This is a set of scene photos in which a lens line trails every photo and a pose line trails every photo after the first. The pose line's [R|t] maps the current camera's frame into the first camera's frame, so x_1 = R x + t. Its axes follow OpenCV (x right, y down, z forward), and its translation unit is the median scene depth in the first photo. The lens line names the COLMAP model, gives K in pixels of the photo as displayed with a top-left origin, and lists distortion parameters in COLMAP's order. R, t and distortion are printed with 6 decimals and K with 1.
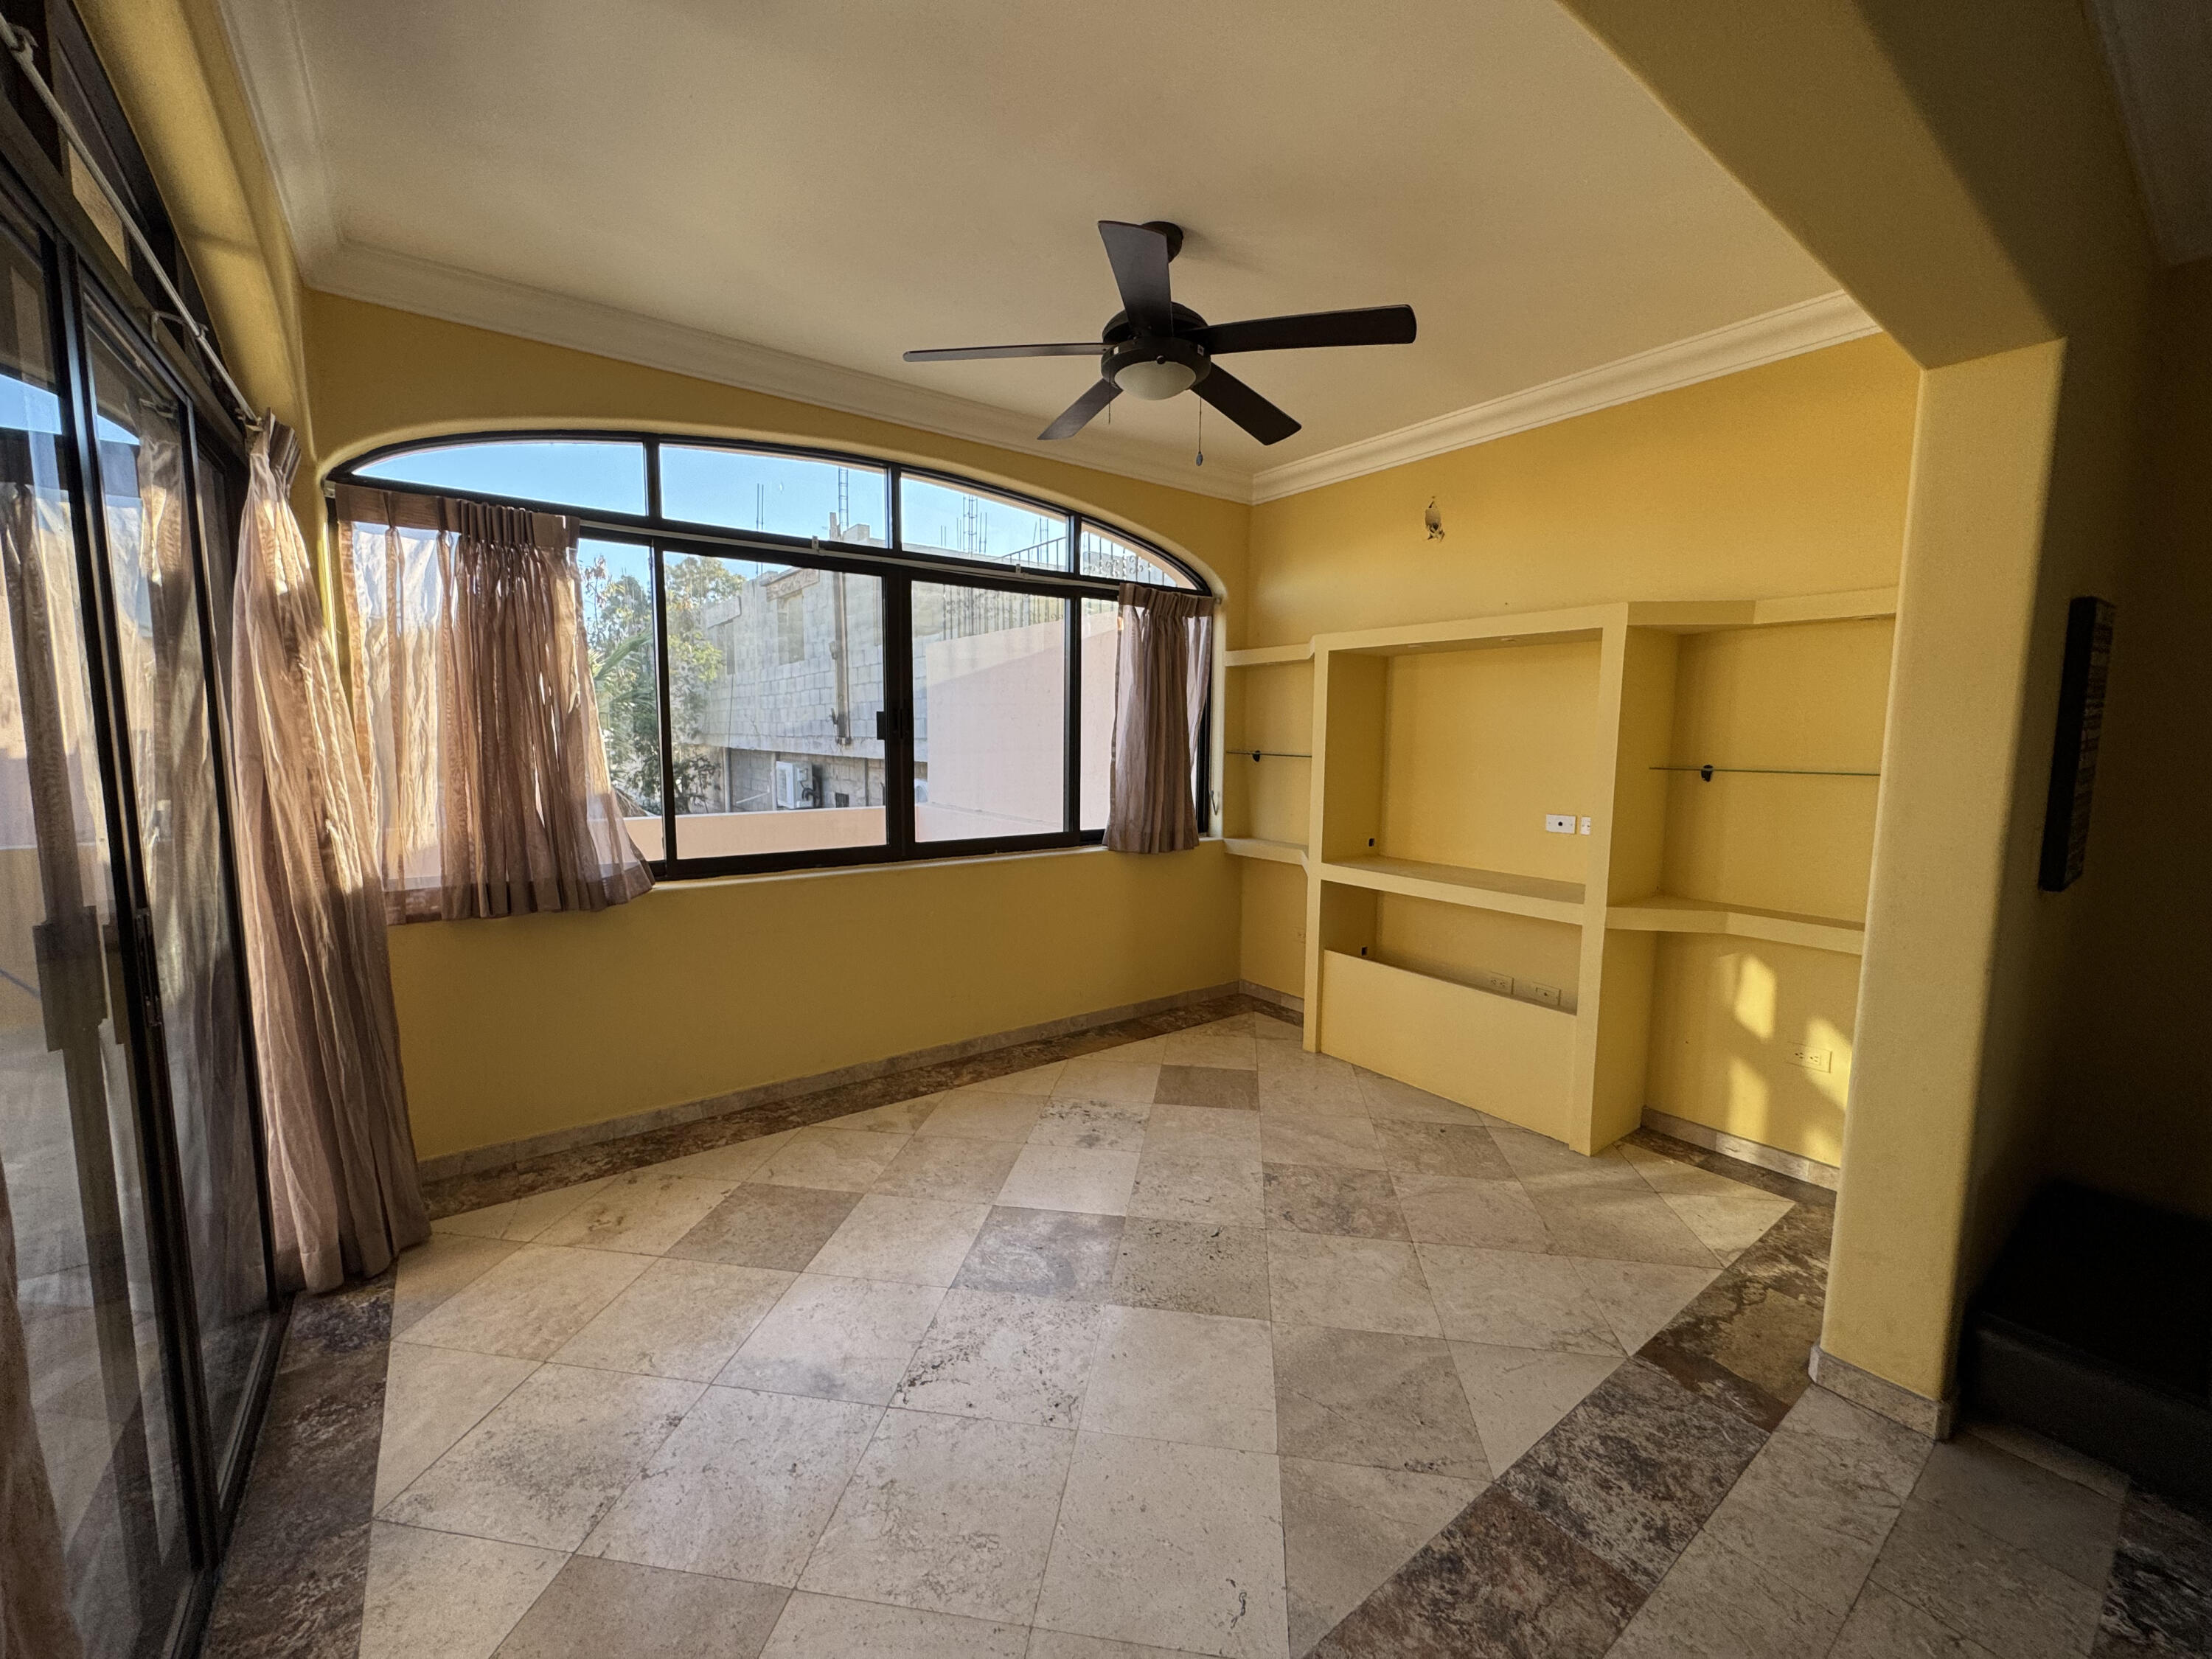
lens RADIAL K [[879.0, 0, 1105.8], [0, 879.0, 827.9], [0, 0, 1]] dist [-0.001799, -0.000366]
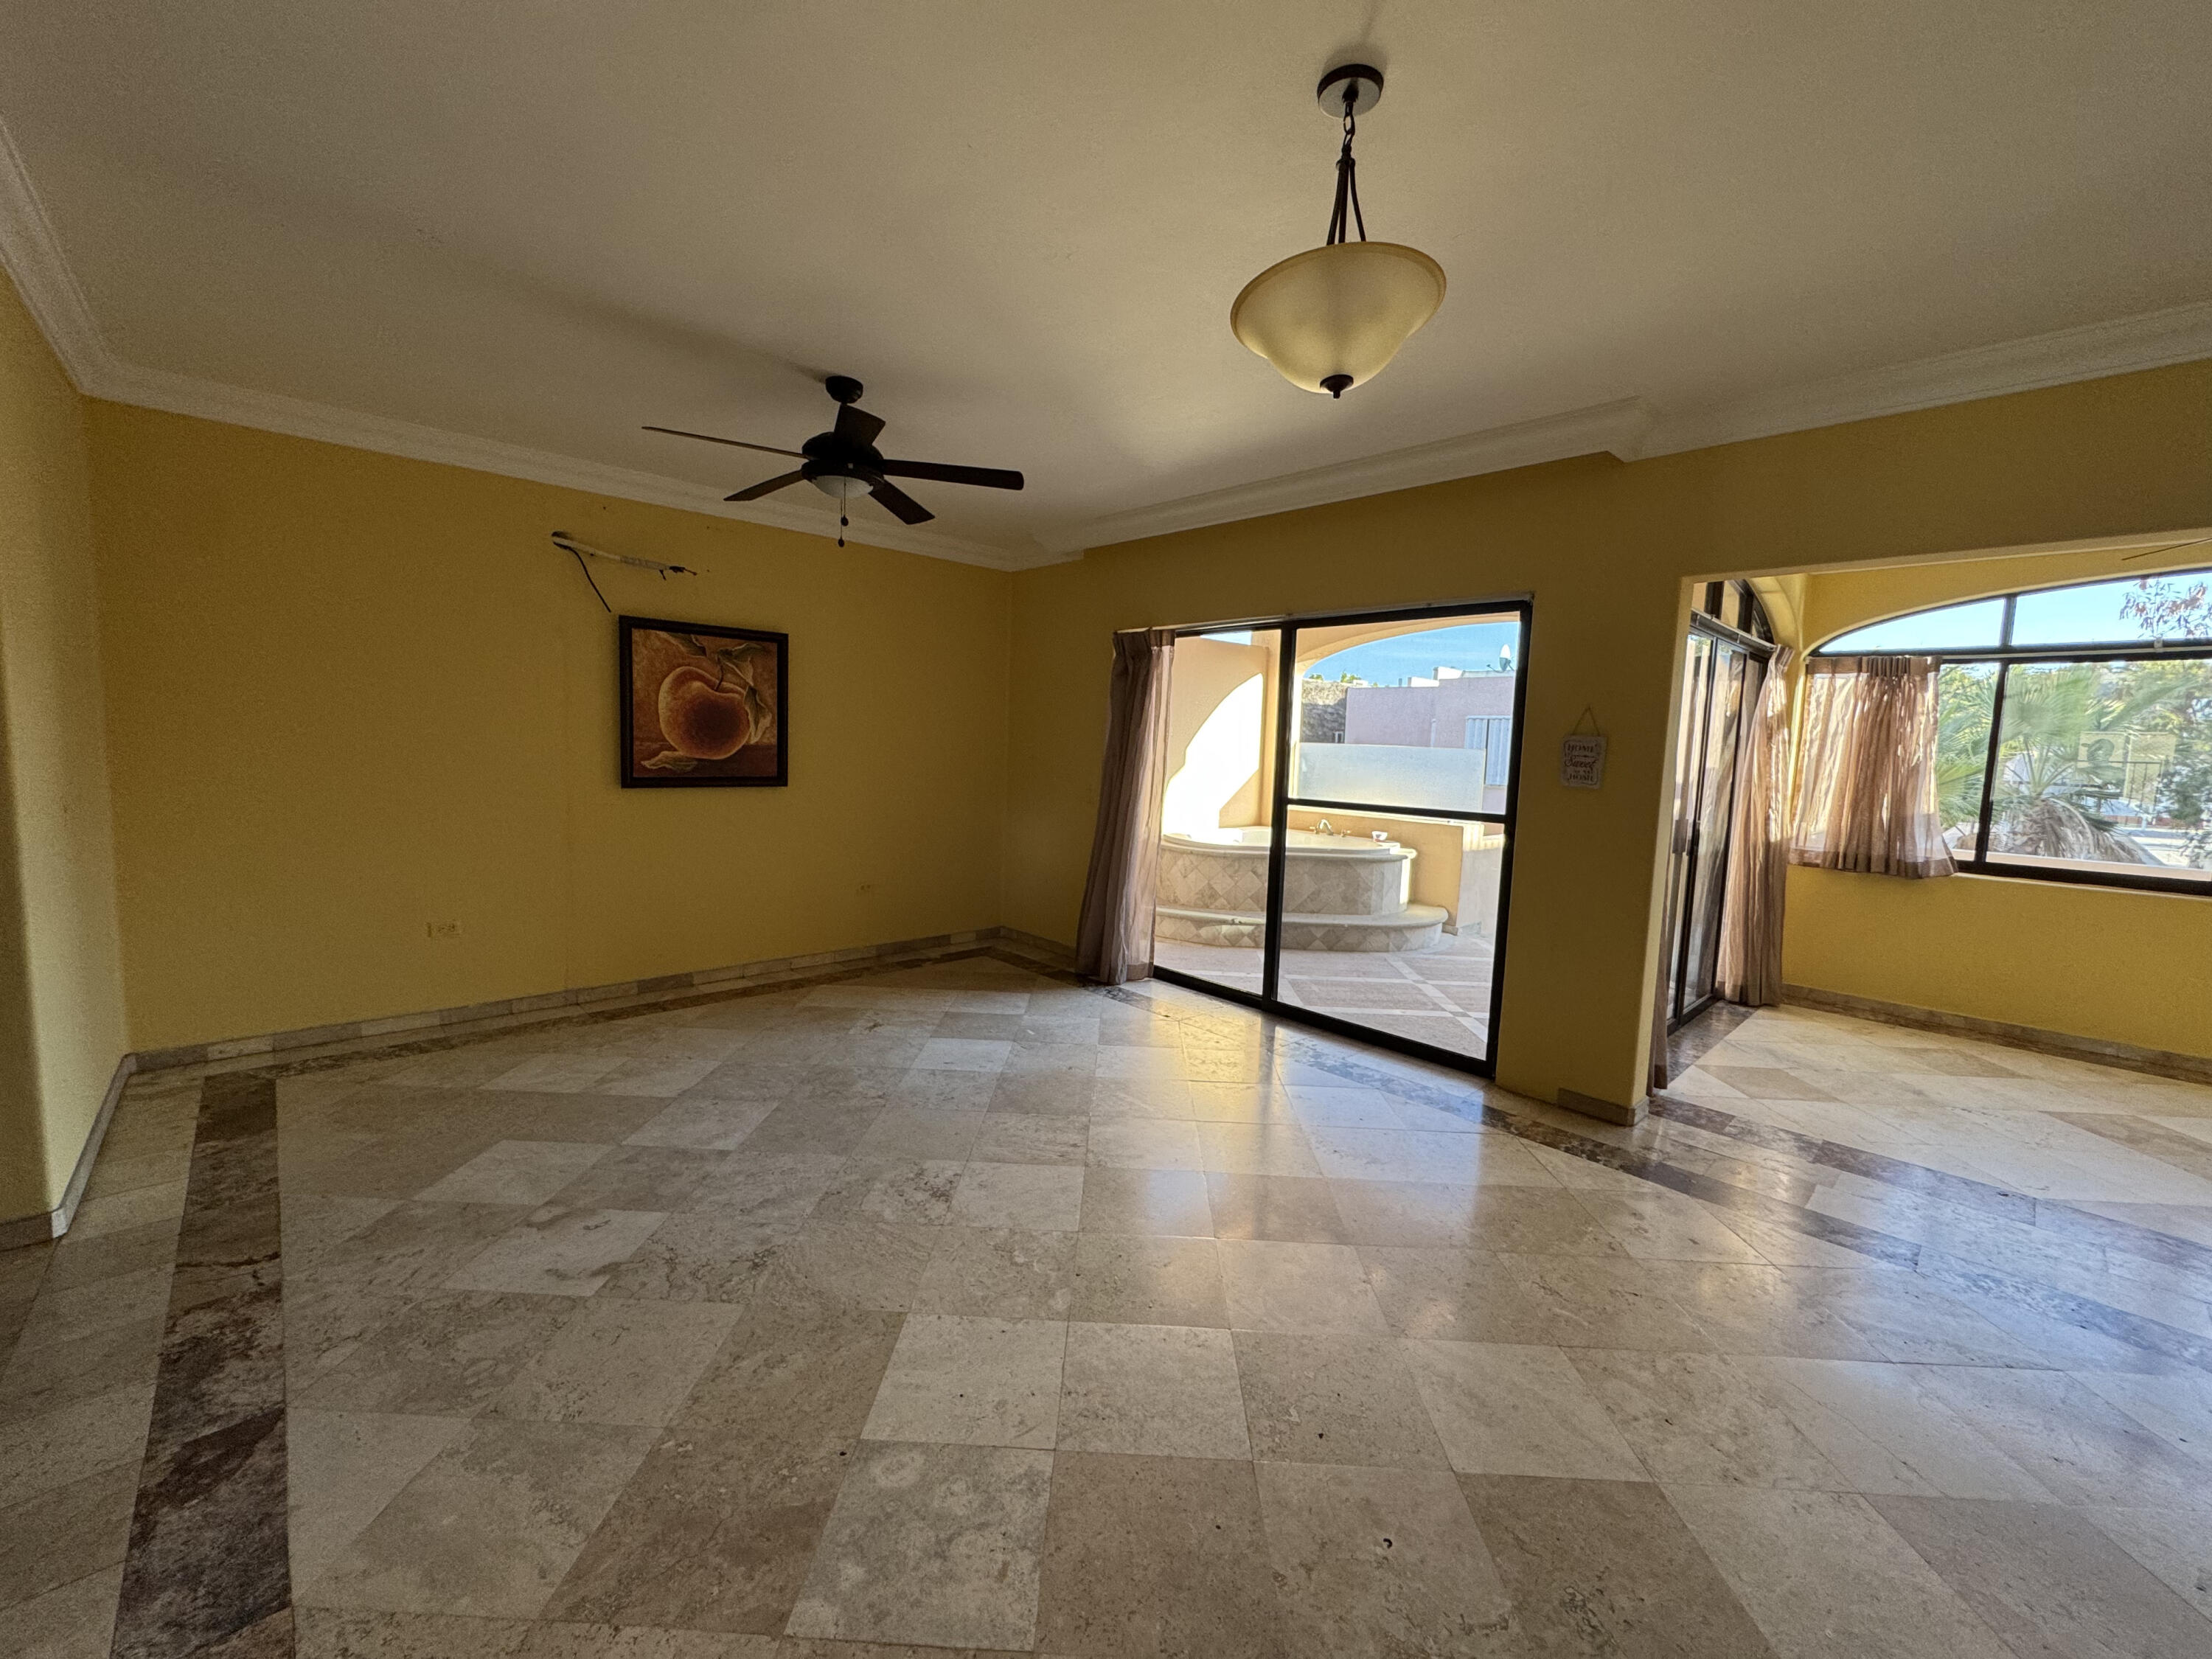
lens RADIAL K [[879.0, 0, 1100.0], [0, 879.0, 824.6], [0, 0, 1]] dist [-0.001799, -0.000366]
pose [[0.115874, 0.088856, -0.989281, 0.945731], [-0.140071, 0.987499, 0.072290, 0.085951], [0.983338, 0.130193, 0.126871, -0.811379]]
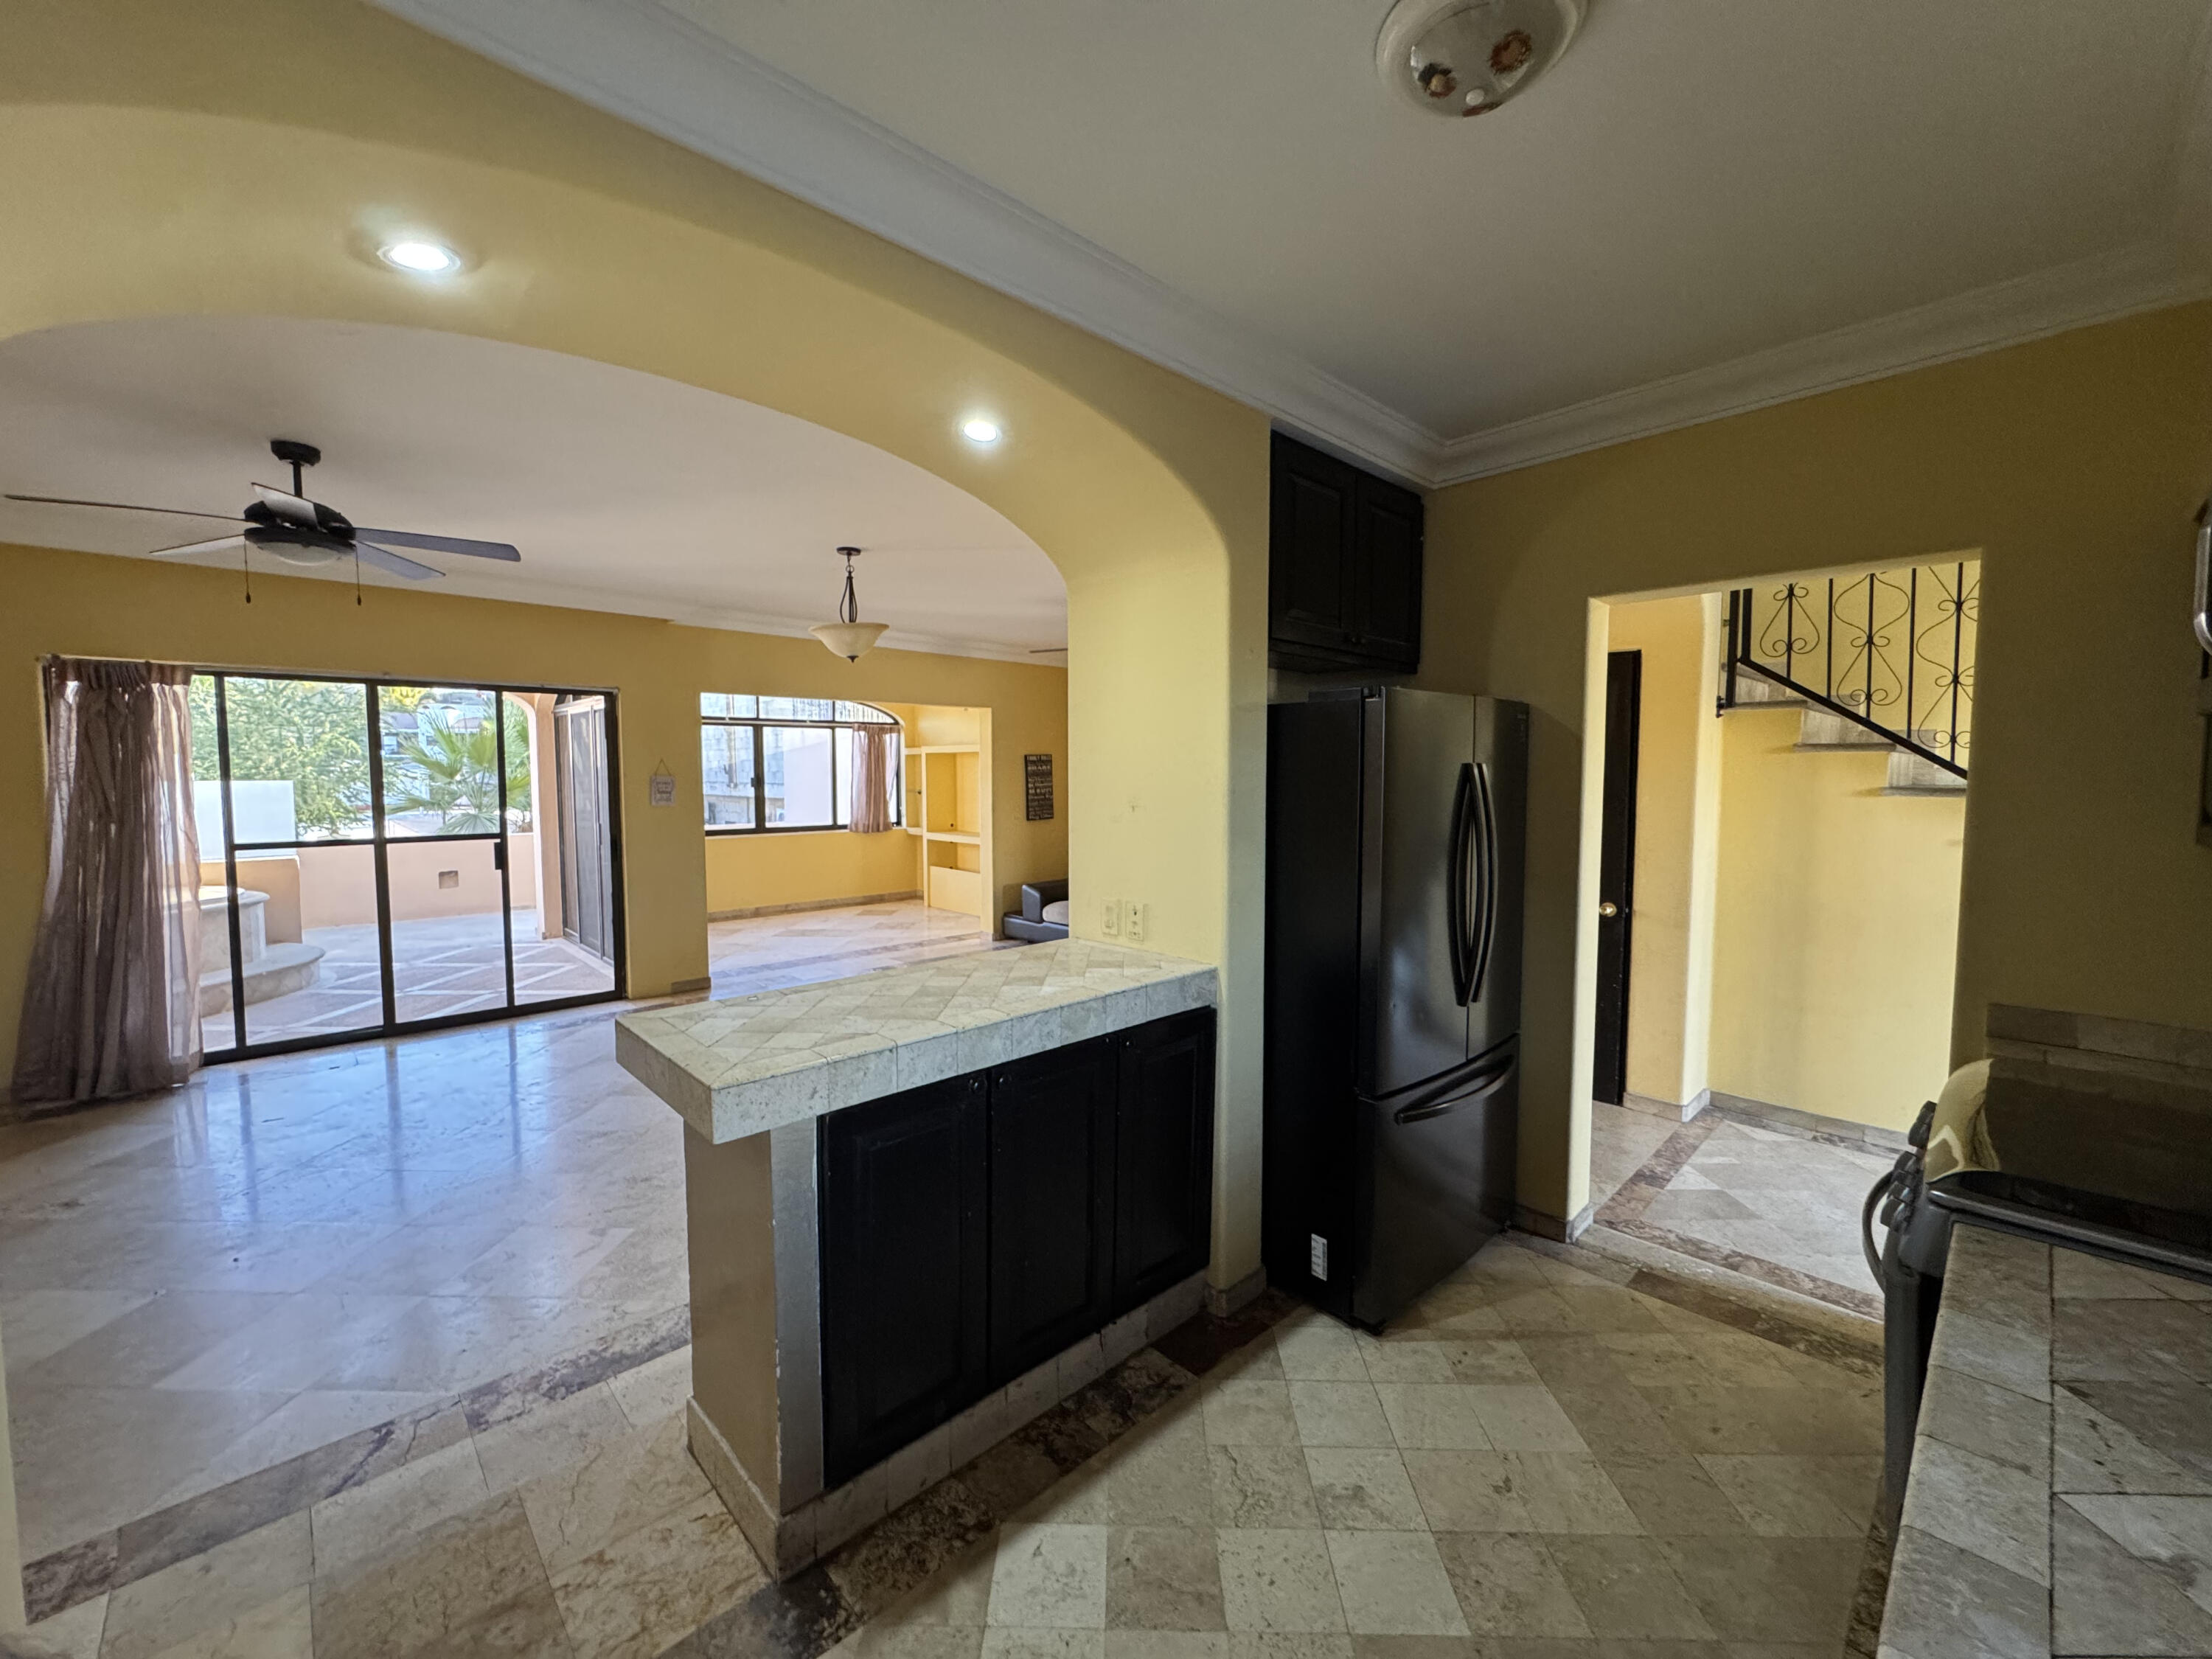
lens RADIAL K [[879.0, 0, 1104.2], [0, 879.0, 828.7], [0, 0, 1]] dist [-0.001799, -0.000366]
pose [[0.992992, -0.017523, 0.116874, 0.613161], [0.022266, 0.998975, -0.039402, 0.189500], [-0.116064, 0.041728, 0.992365, -2.201087]]
